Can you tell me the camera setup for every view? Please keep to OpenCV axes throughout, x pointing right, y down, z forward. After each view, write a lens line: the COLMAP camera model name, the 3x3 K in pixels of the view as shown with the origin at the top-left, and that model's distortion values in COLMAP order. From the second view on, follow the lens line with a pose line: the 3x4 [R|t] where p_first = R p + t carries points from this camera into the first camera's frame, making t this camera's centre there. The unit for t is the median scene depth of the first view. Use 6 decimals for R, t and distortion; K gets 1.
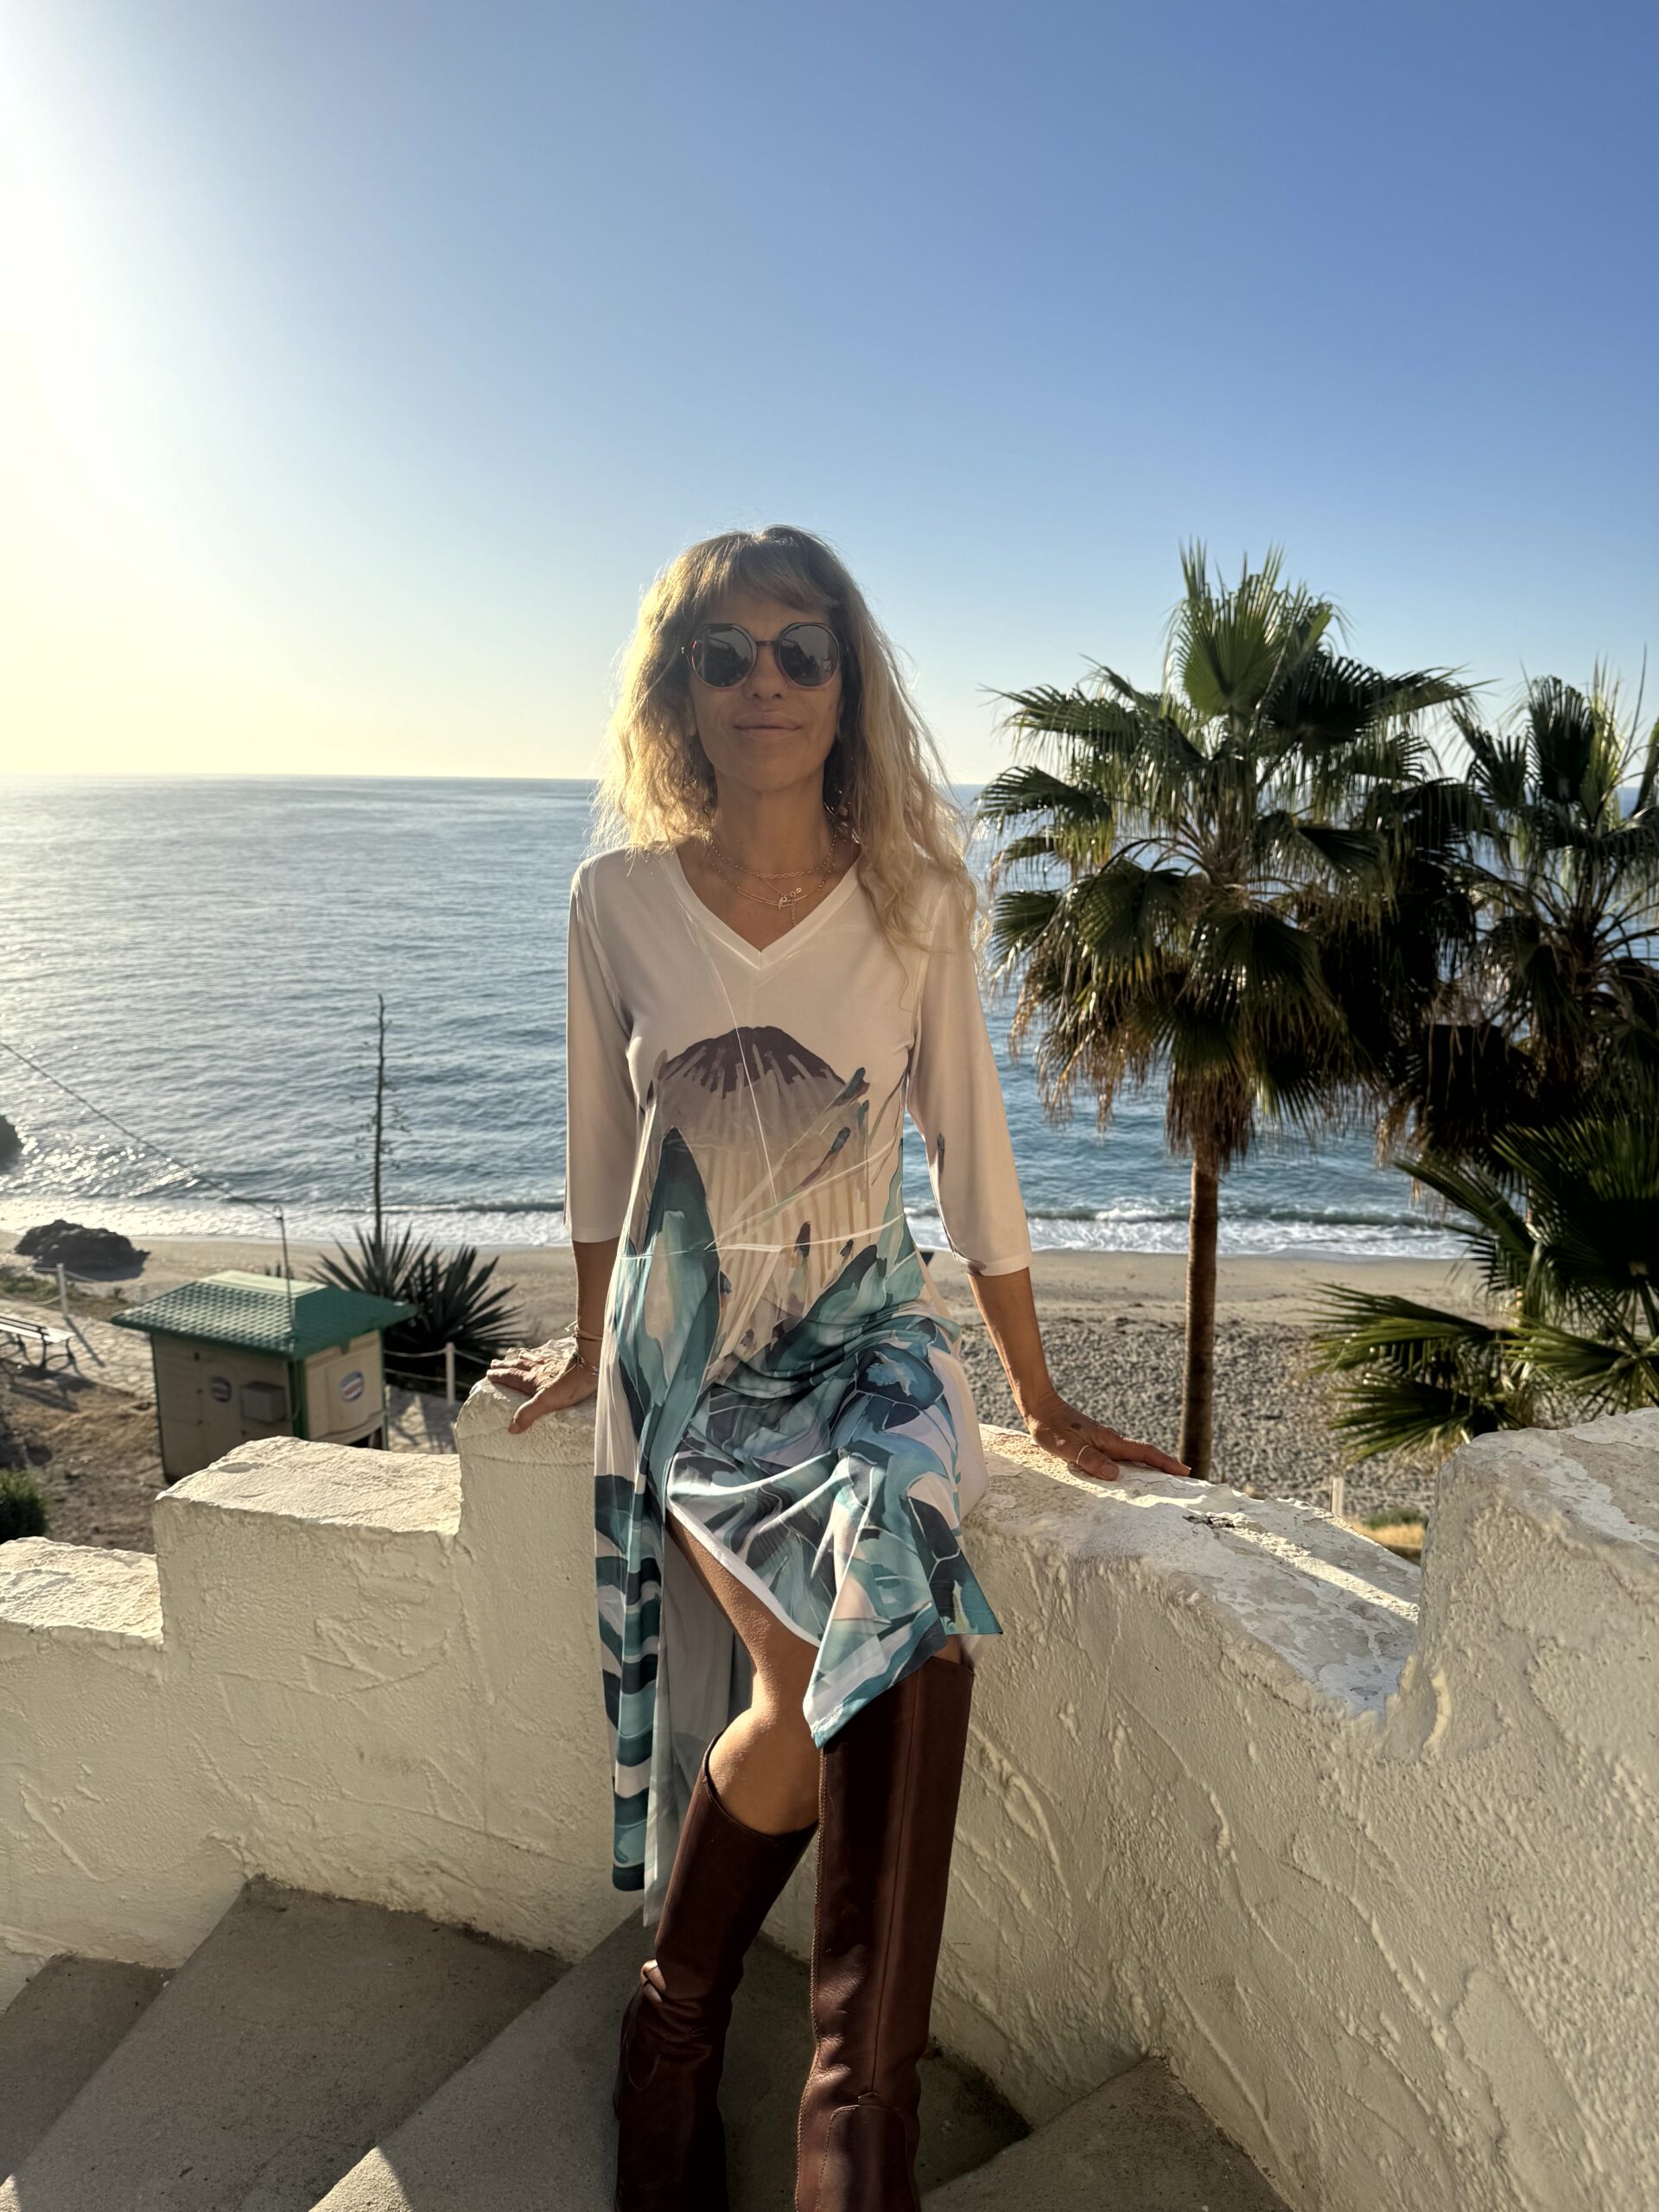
lens RADIAL K [[1513.9, 0, 856.5], [0, 1513.9, 1139.7], [0, 0, 1]] dist [0.105045, -0.288679]
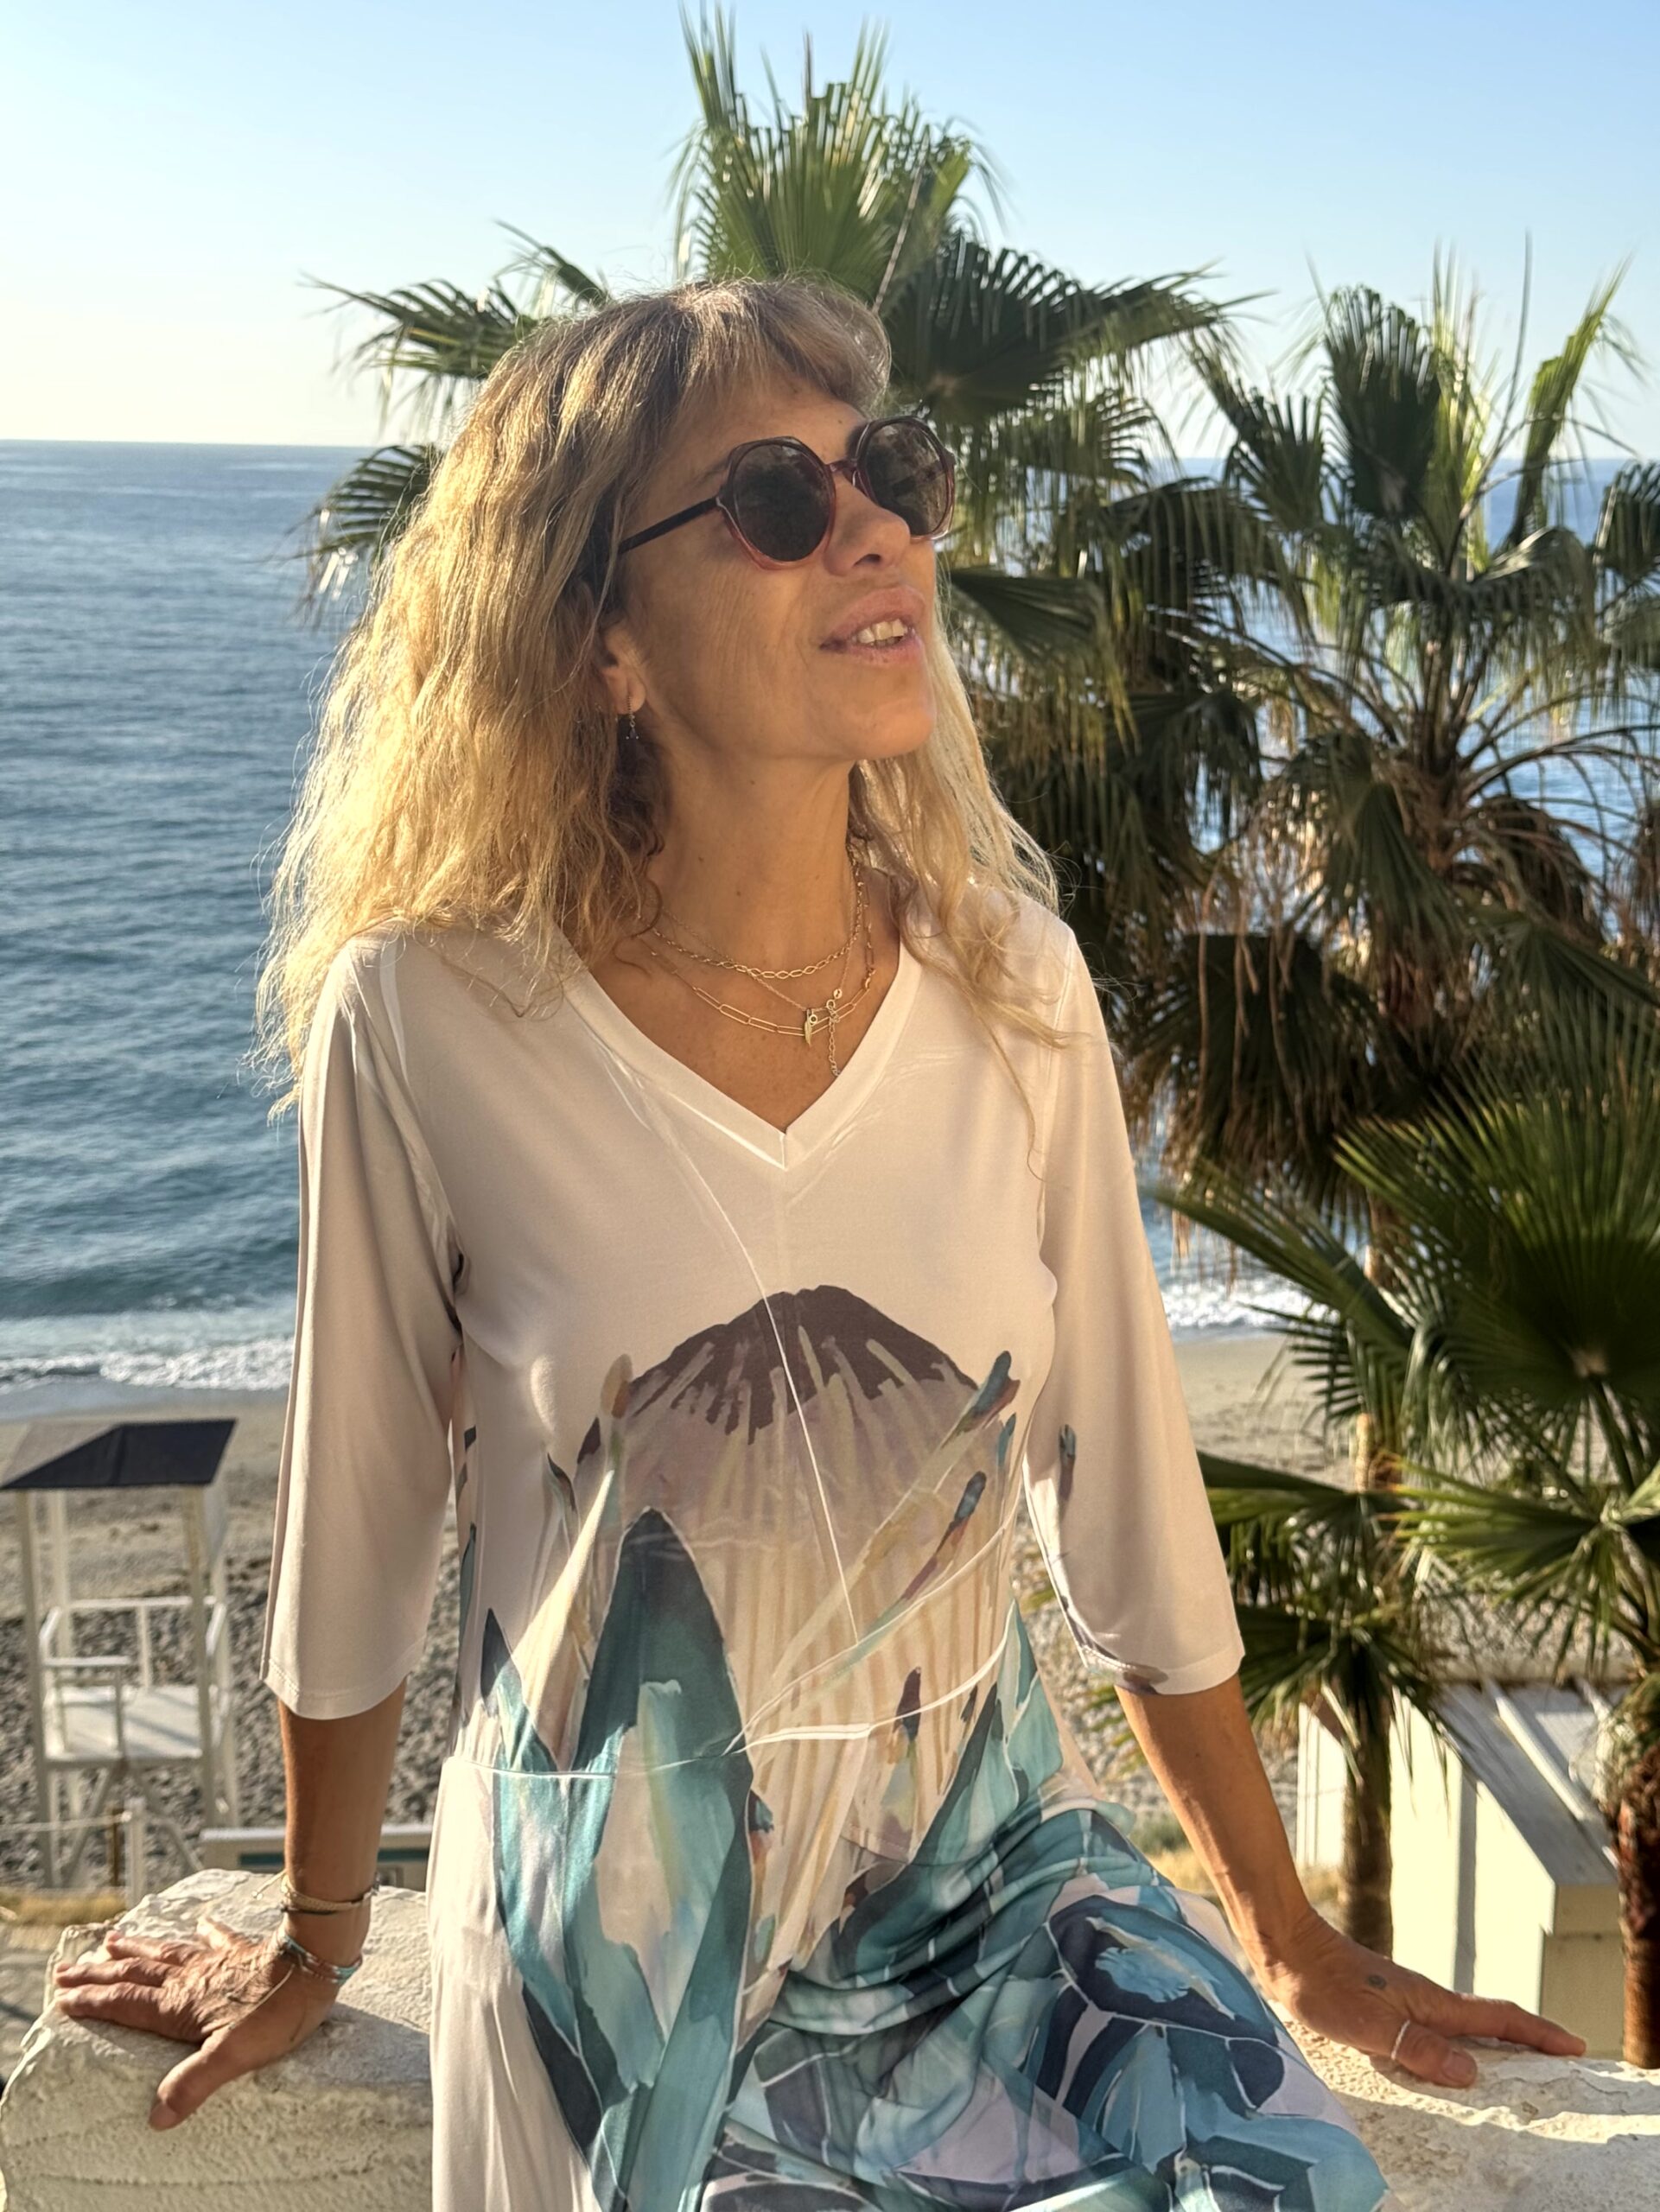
lens RADIAL K [[3017.3, 0, 872.9], [0, 3017.3, 1133.1], [0, 0, 1]] dist [0.192494, -0.838310]
pose [[0.957136, -0.057219, 0.283932, -0.236404], [0.058514, 0.998279, 0.003925, -0.094233], [-0.283668, 0.012858, 0.958836, 0.027036]]
